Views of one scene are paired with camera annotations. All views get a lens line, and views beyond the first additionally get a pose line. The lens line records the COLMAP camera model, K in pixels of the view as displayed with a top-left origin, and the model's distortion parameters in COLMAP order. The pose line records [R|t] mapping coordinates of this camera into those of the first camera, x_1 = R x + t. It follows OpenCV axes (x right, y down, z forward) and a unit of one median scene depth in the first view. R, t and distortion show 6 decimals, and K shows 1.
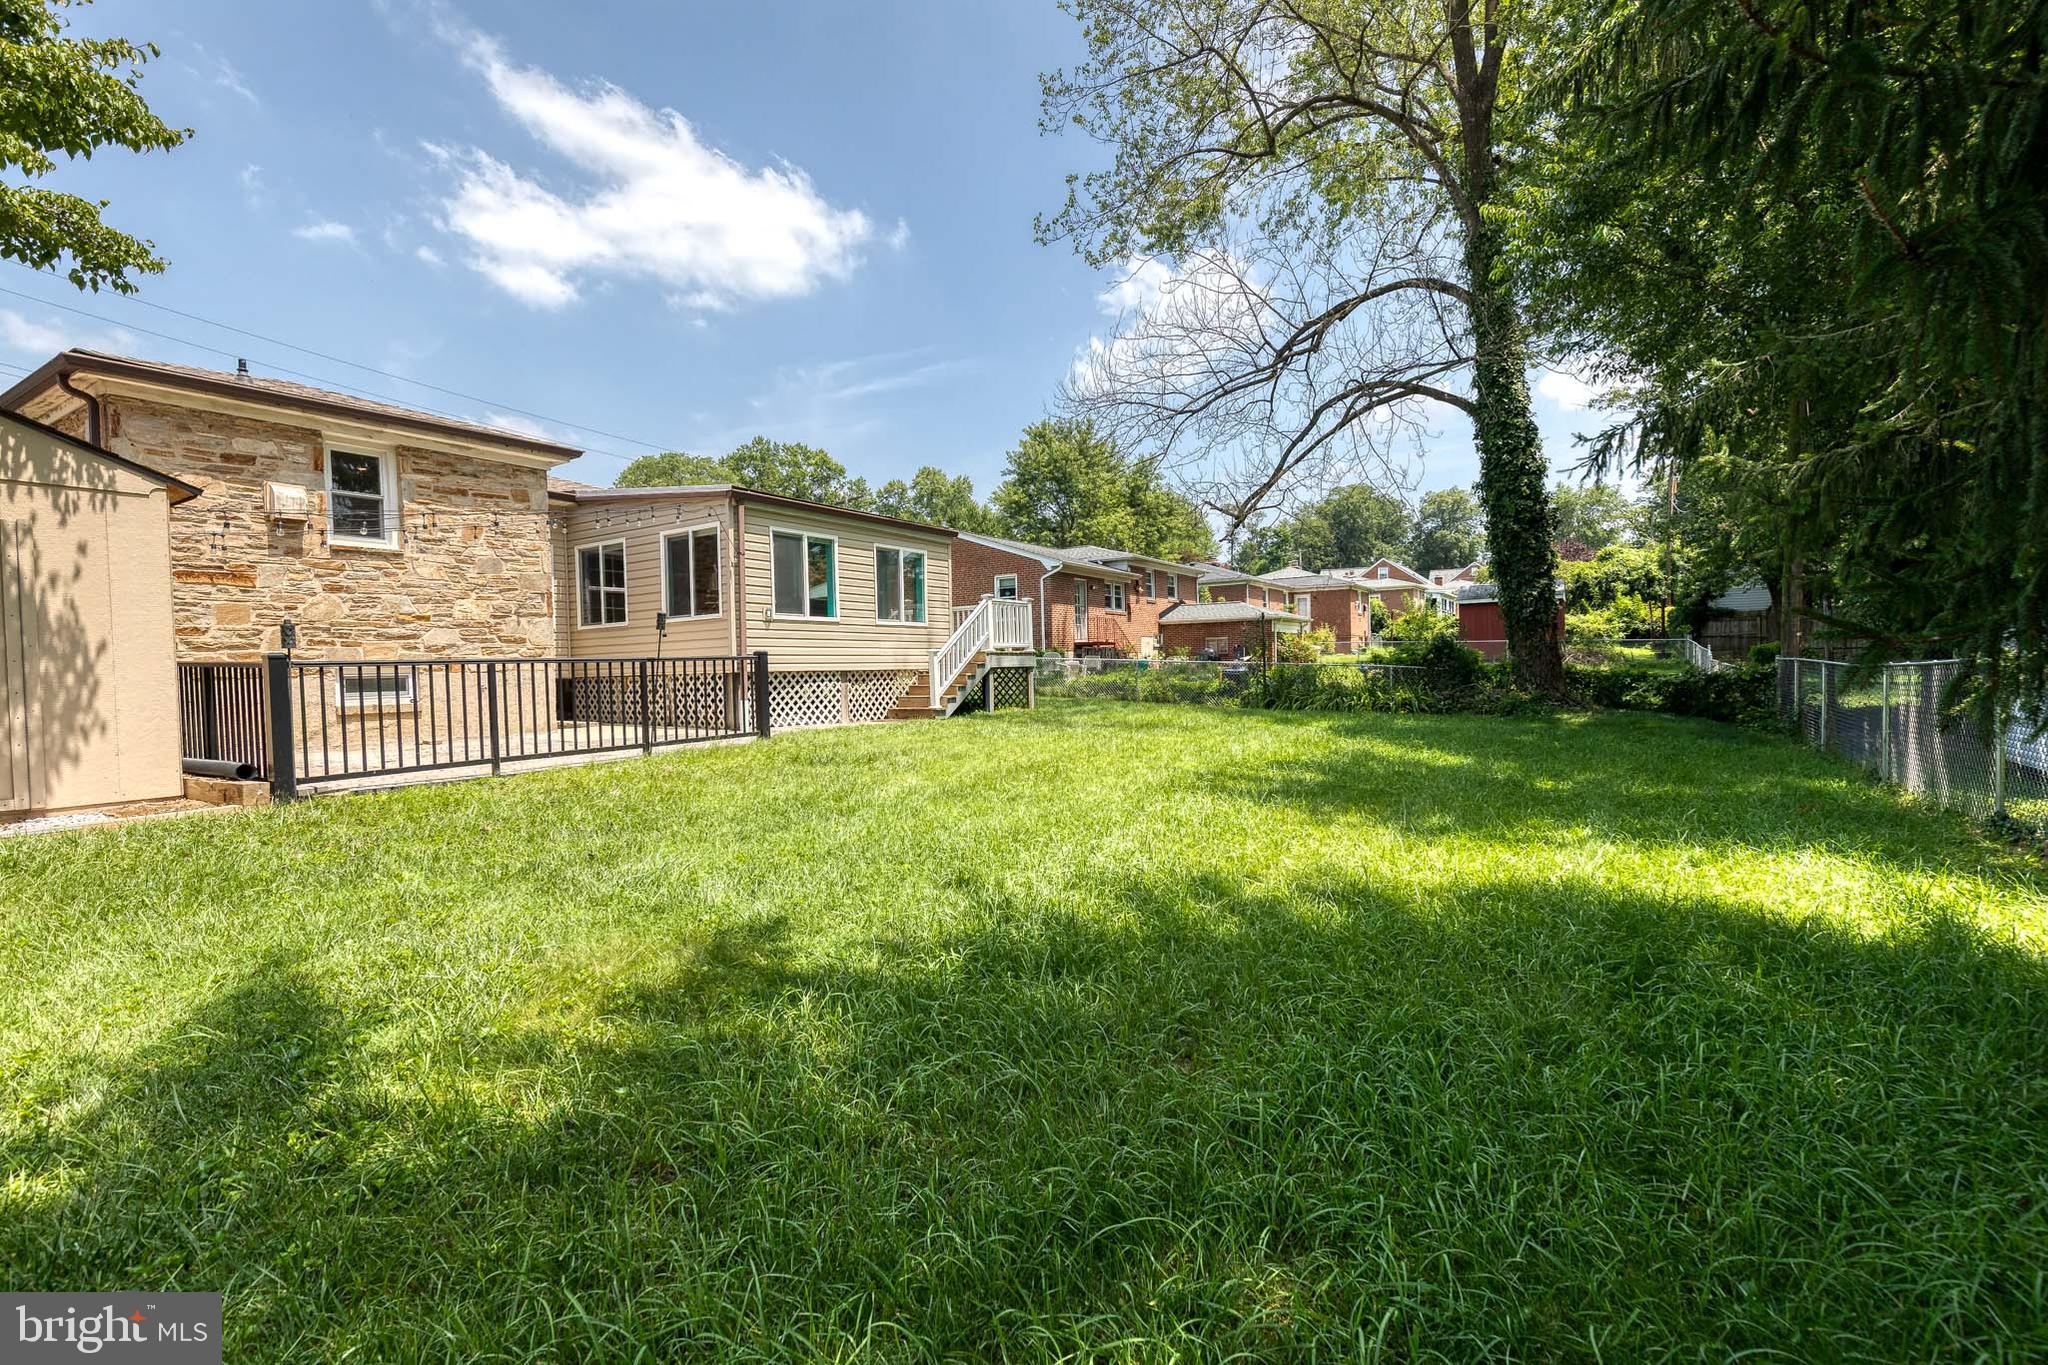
lens RADIAL K [[923.8, 0, 1030.5], [0, 923.8, 687.5], [0, 0, 1]] dist [0.008577, 0.000319]
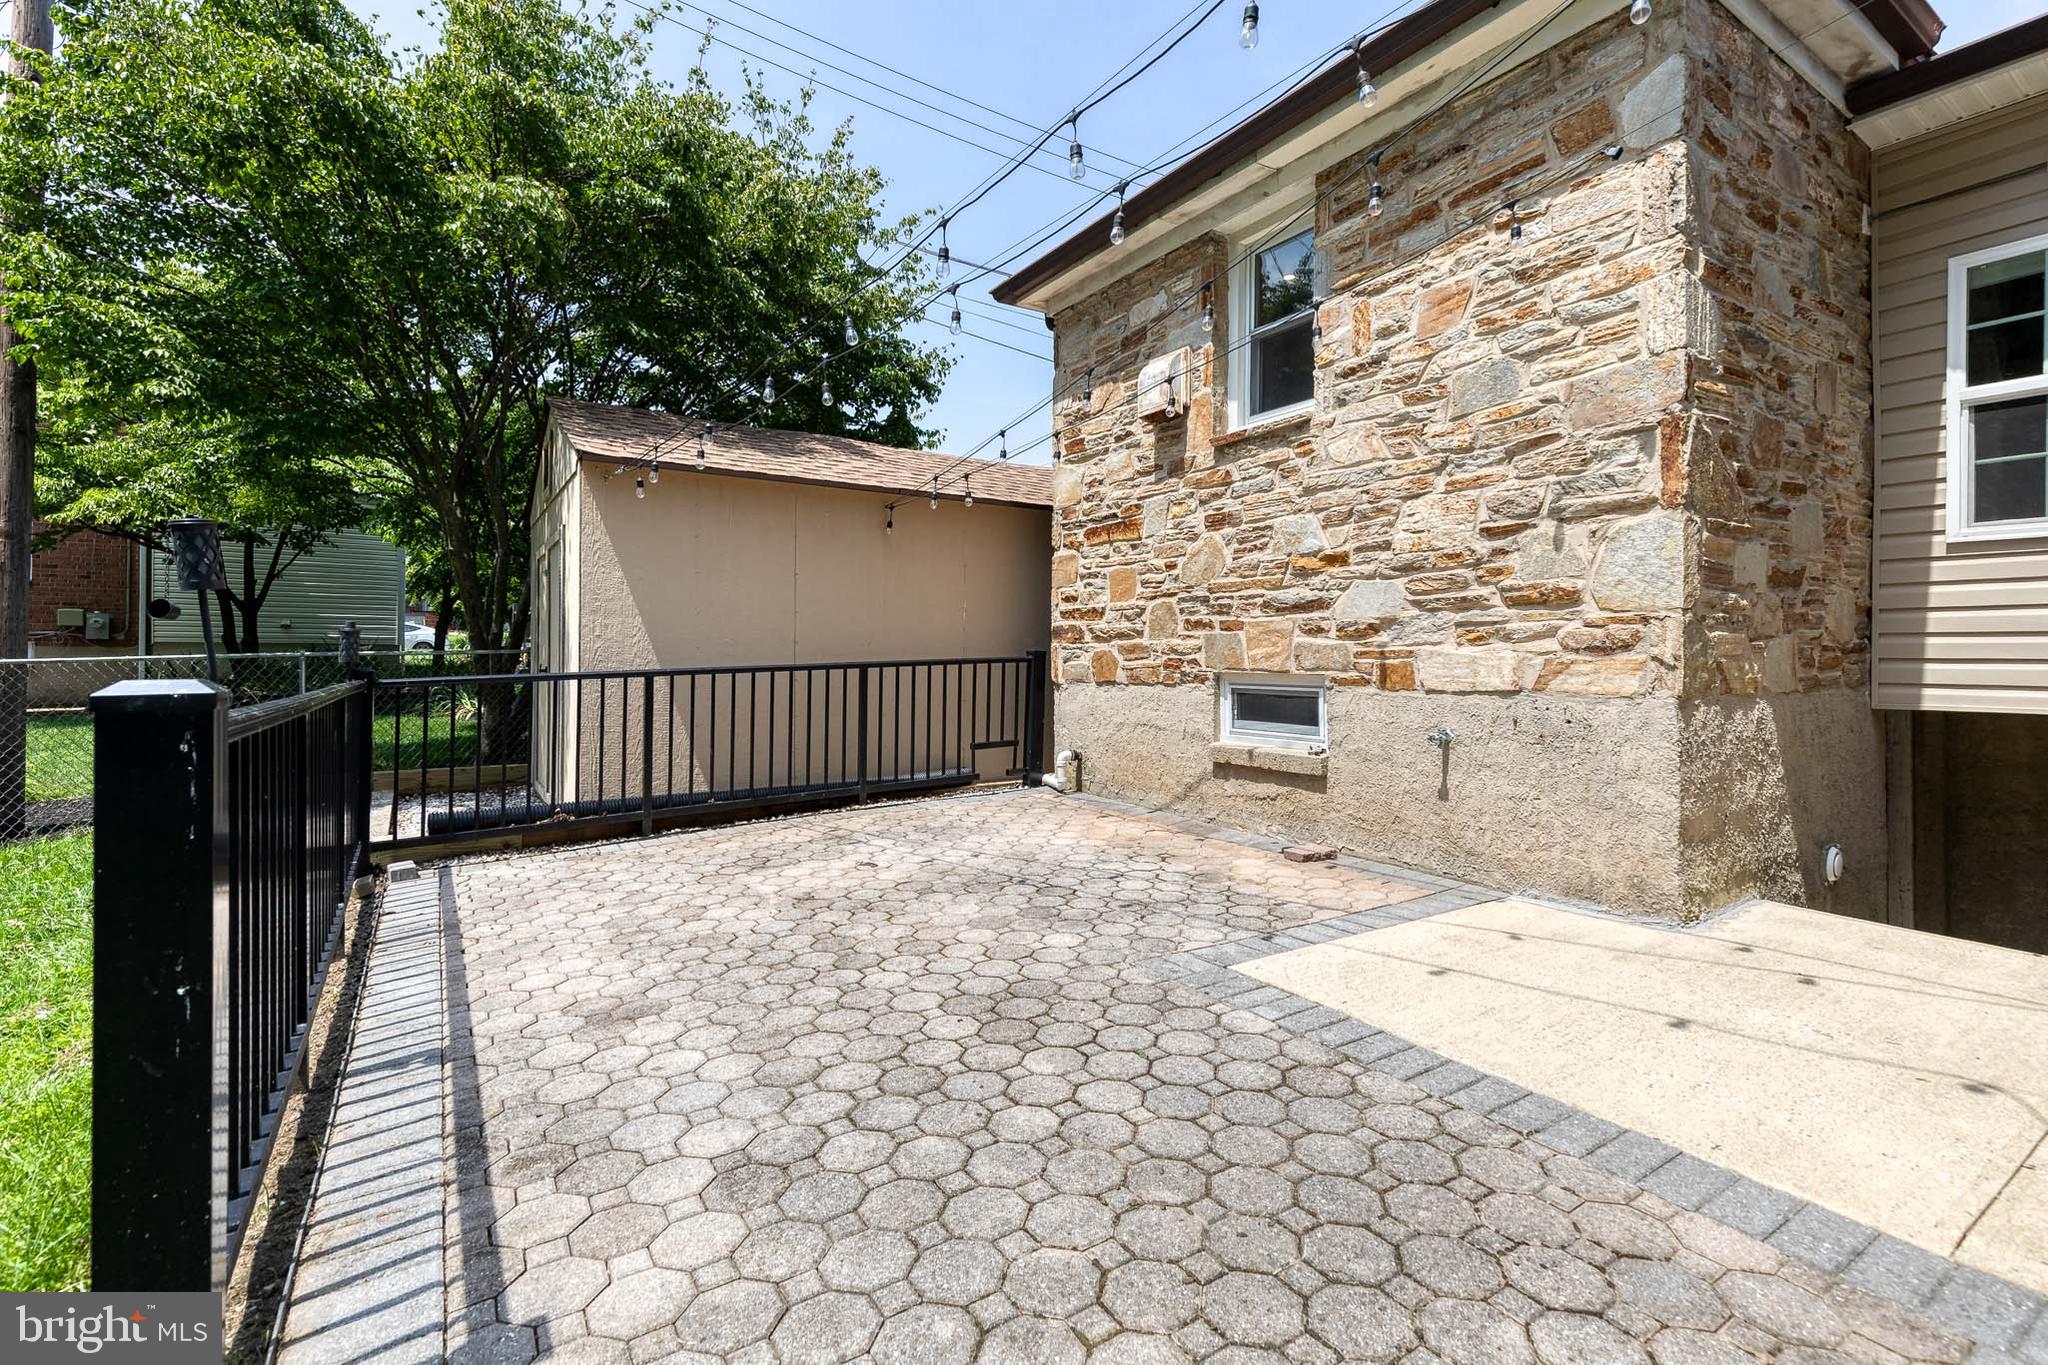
lens RADIAL K [[923.8, 0, 1064.9], [0, 923.8, 650.3], [0, 0, 1]] dist [0.008577, 0.000319]
pose [[-0.390397, 0.020344, -0.920422, -0.215449], [-0.010837, 0.999585, 0.026690, -0.043300], [0.920583, 0.020394, -0.390014, 1.056928]]
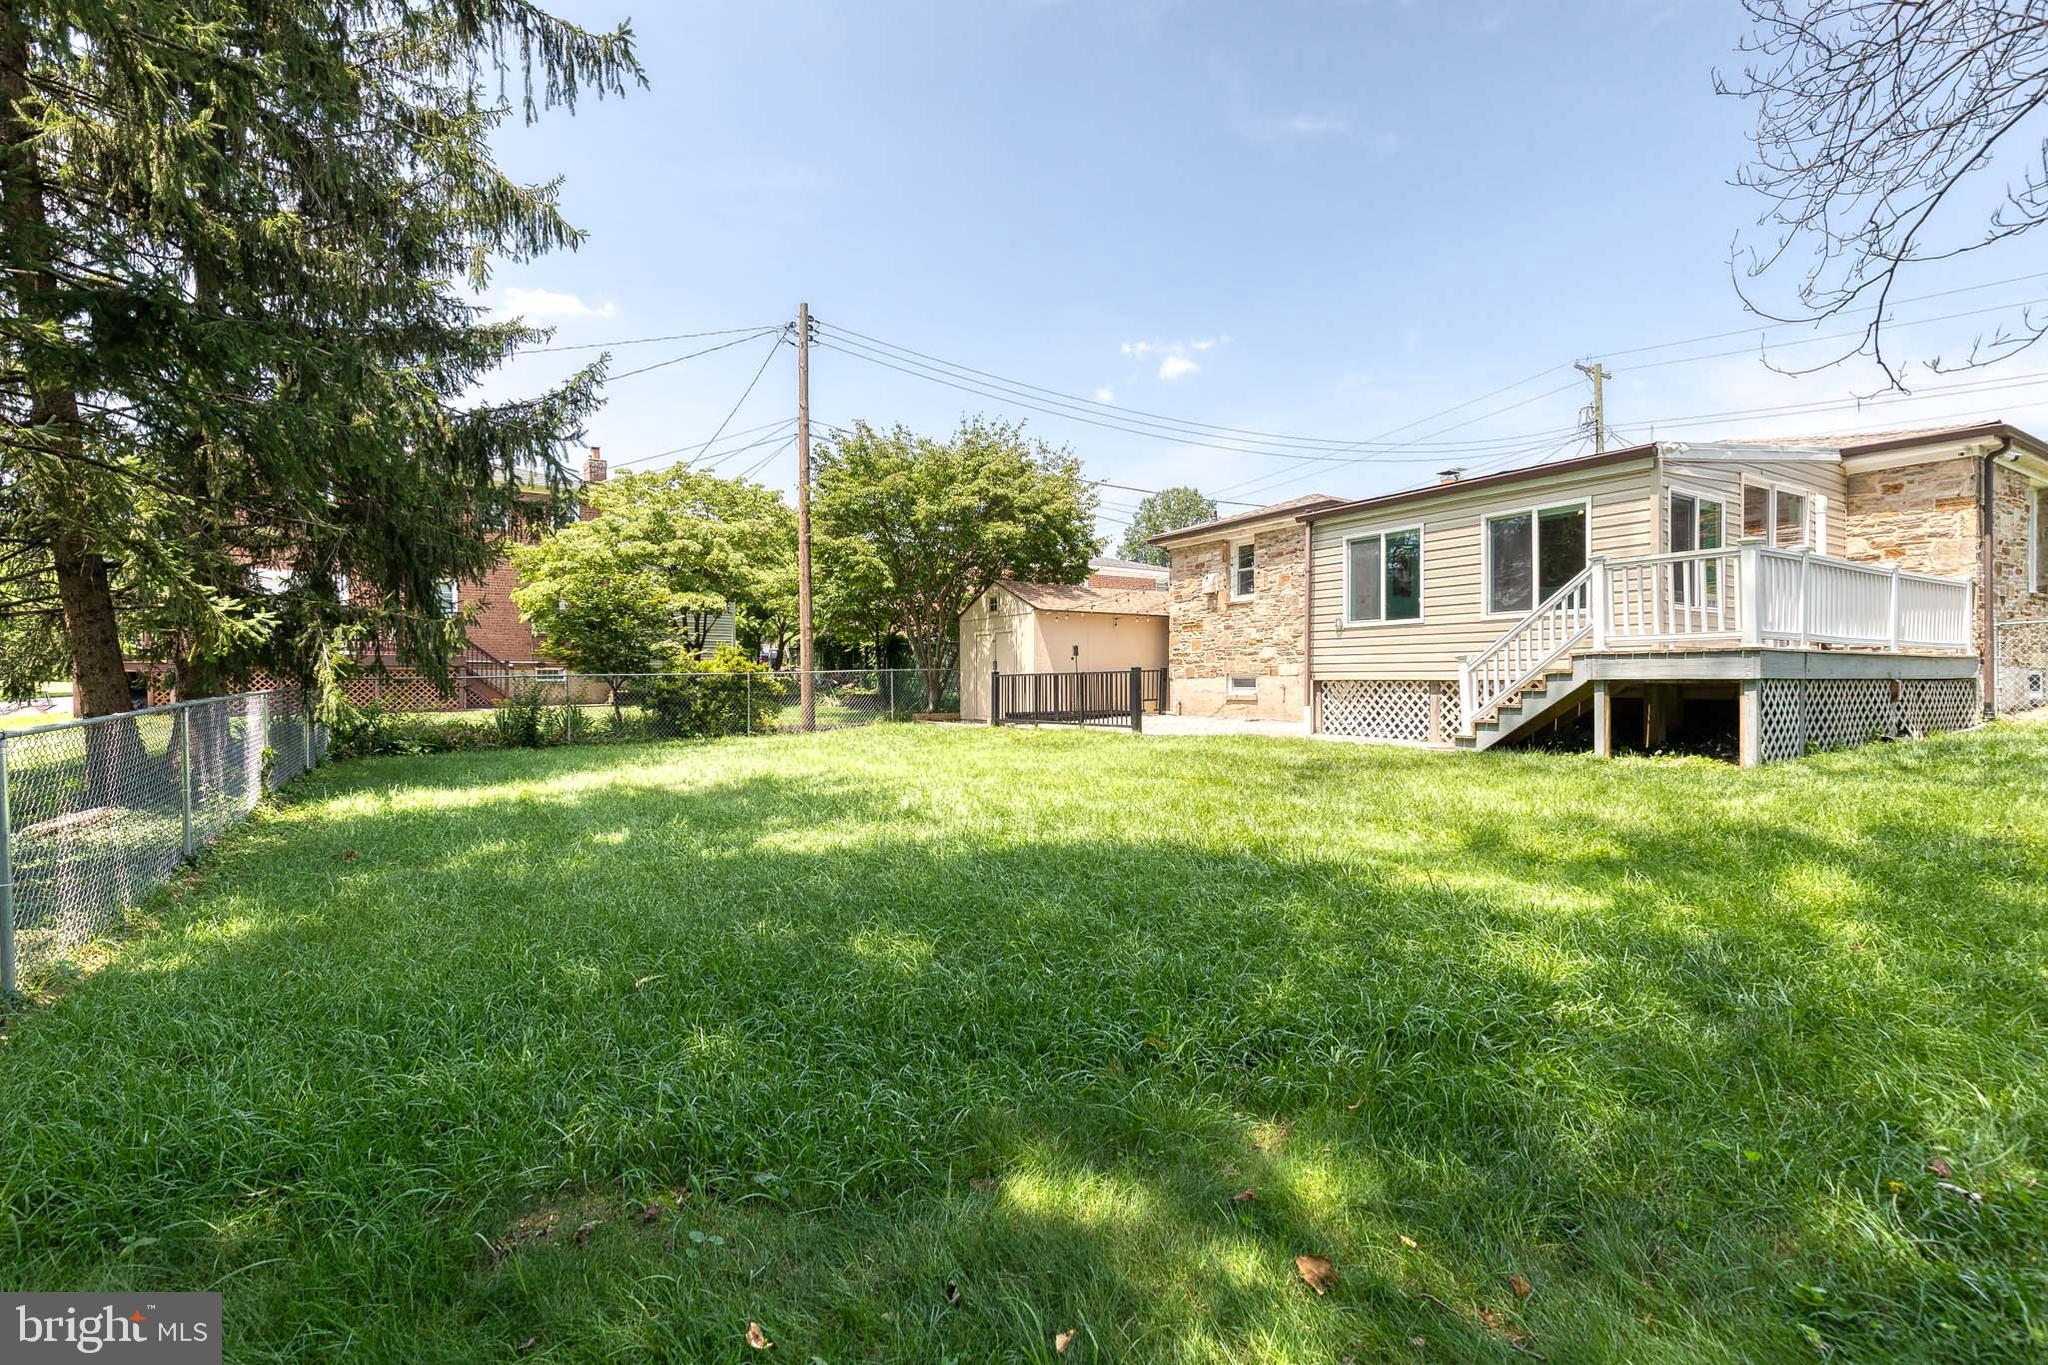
lens RADIAL K [[923.8, 0, 1030.1], [0, 923.8, 678.7], [0, 0, 1]] dist [0.008577, 0.000319]
pose [[-0.440555, 0.021138, -0.897477, 0.926159], [-0.008654, 0.999576, 0.027791, -0.051635], [0.897684, 0.020010, -0.440186, 1.347809]]
